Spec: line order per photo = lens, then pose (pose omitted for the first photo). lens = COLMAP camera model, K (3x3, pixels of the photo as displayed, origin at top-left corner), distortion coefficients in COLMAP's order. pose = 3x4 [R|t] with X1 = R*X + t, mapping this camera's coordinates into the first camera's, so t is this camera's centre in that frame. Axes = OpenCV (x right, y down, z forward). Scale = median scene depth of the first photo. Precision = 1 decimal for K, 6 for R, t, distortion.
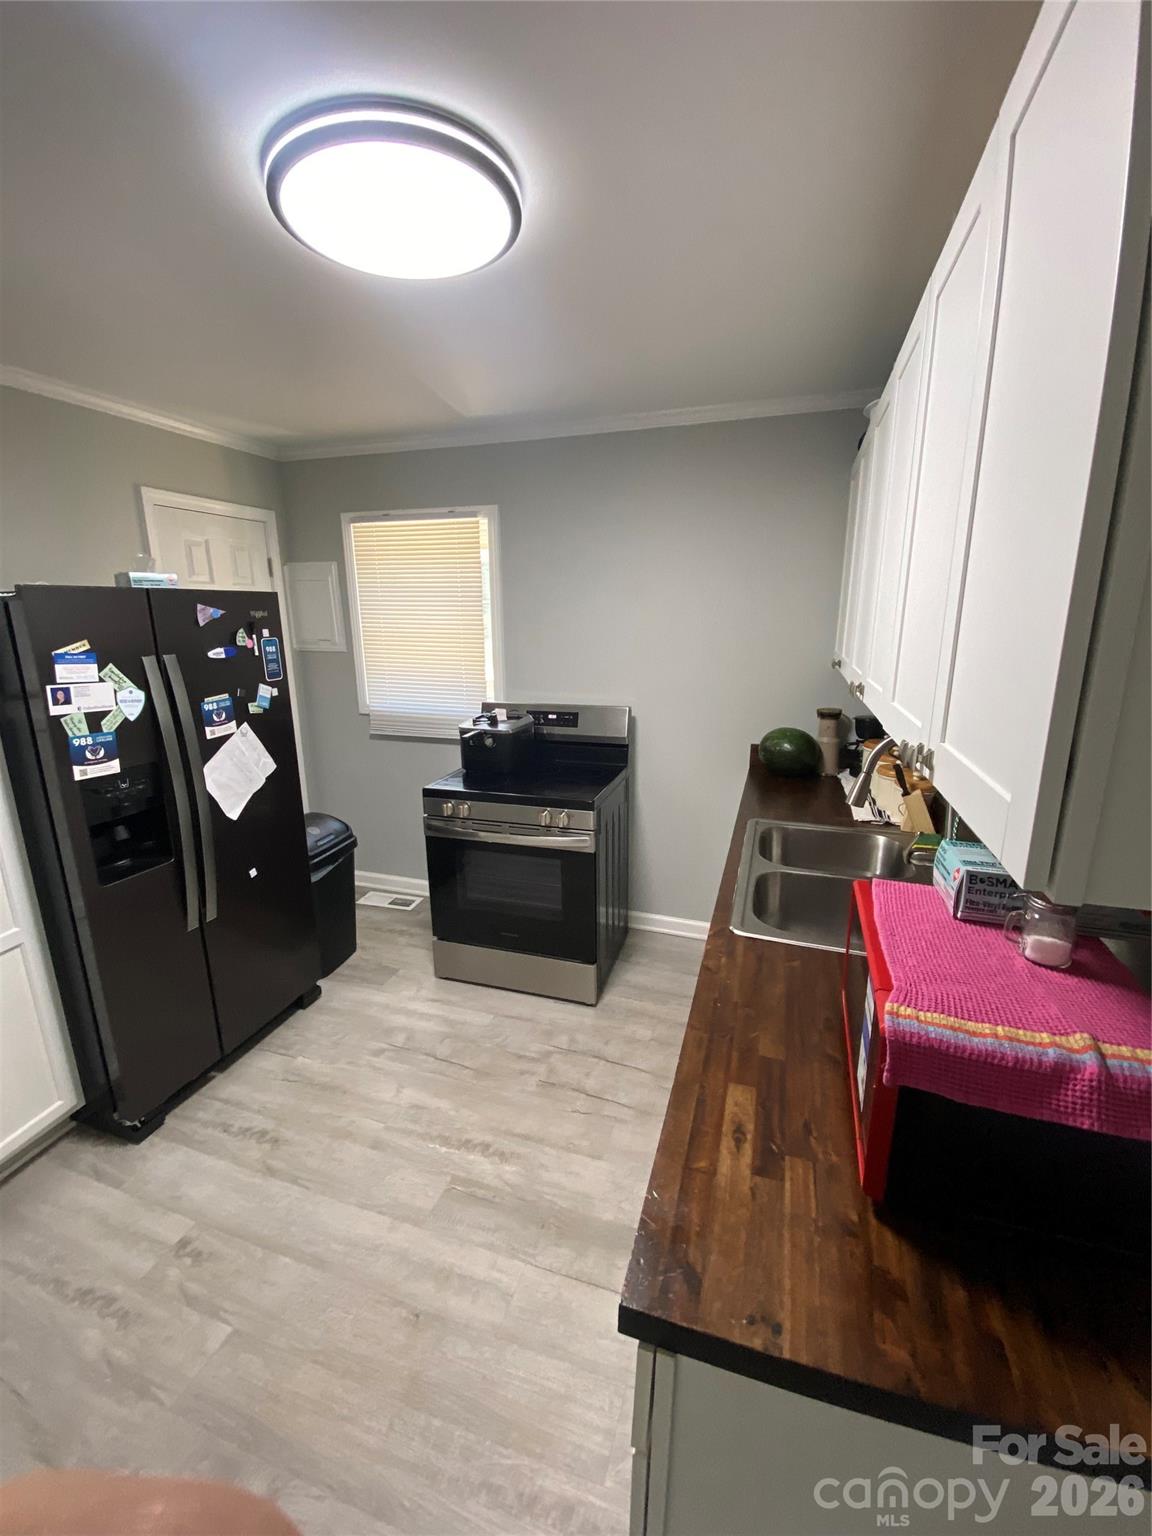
lens RADIAL K [[625.5, 0, 589.5], [0, 625.5, 766.7], [0, 0, 1]] dist [0.005528, -0.014832]
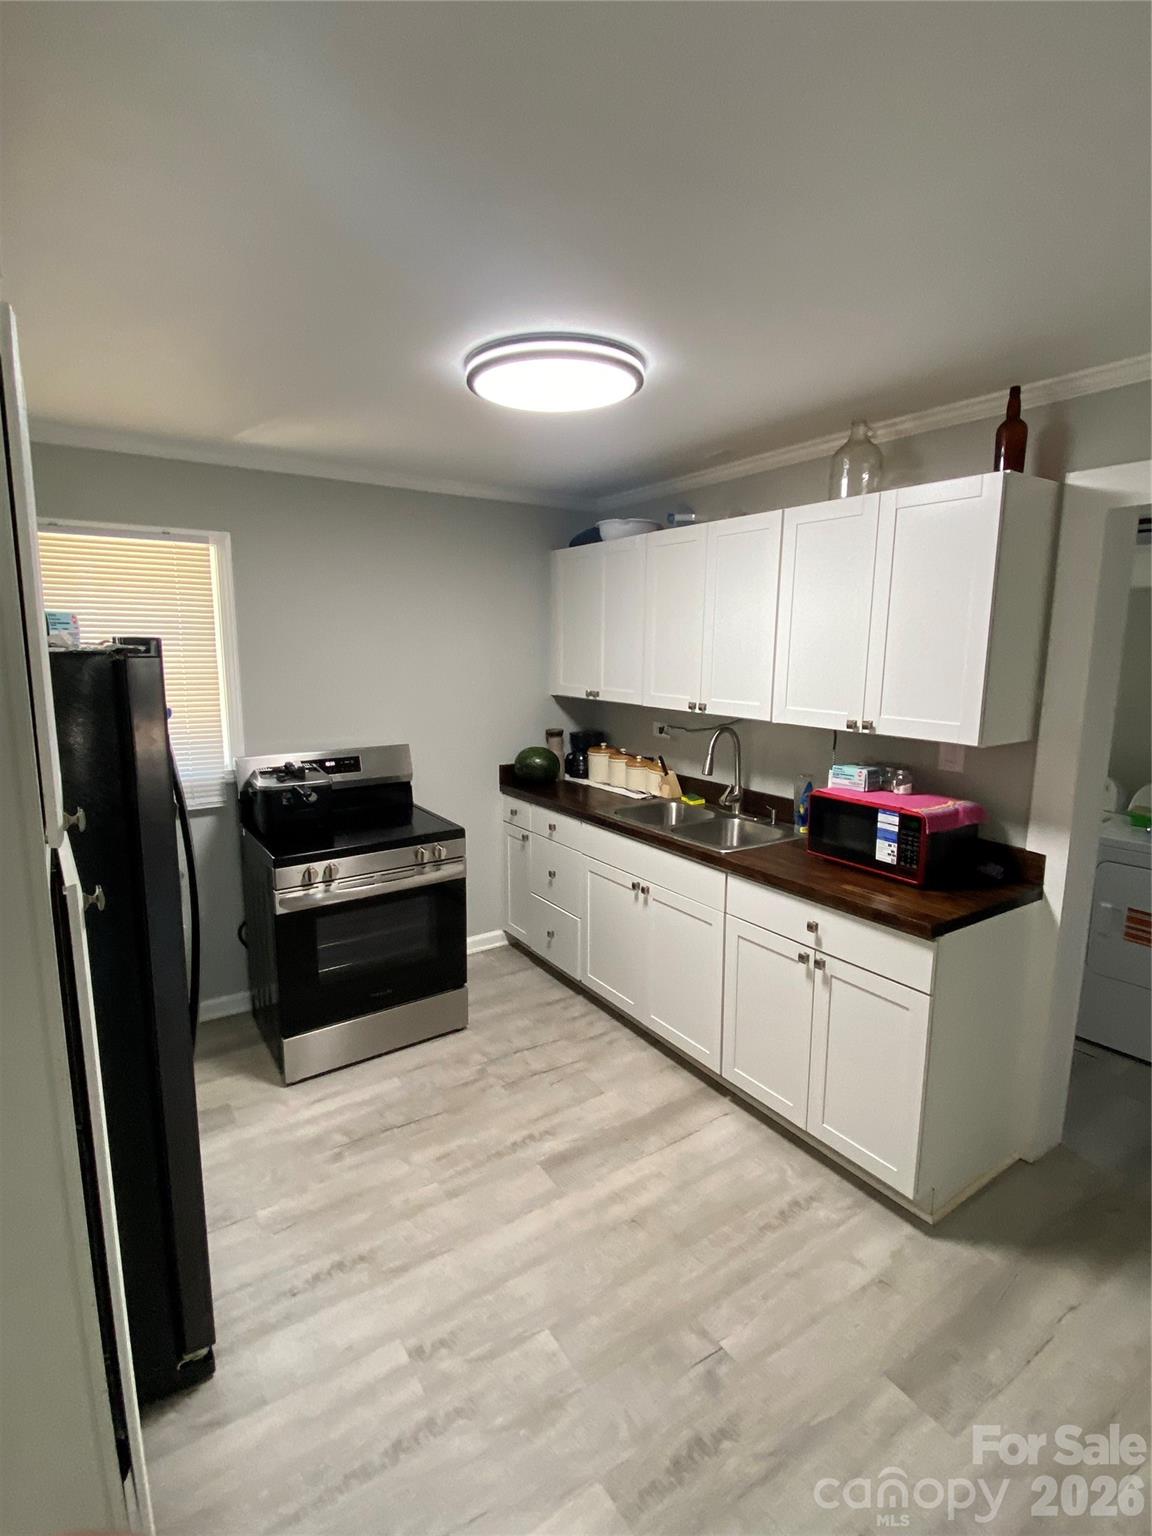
lens RADIAL K [[765.9, 0, 575.7], [0, 765.9, 766.8], [0, 0, 1]] dist [-0.000573, -0.009125]
pose [[0.616305, -0.127231, 0.777162, -1.040348], [0.178557, 0.983737, 0.019451, -0.047038], [-0.766998, 0.126780, 0.629001, 0.004597]]
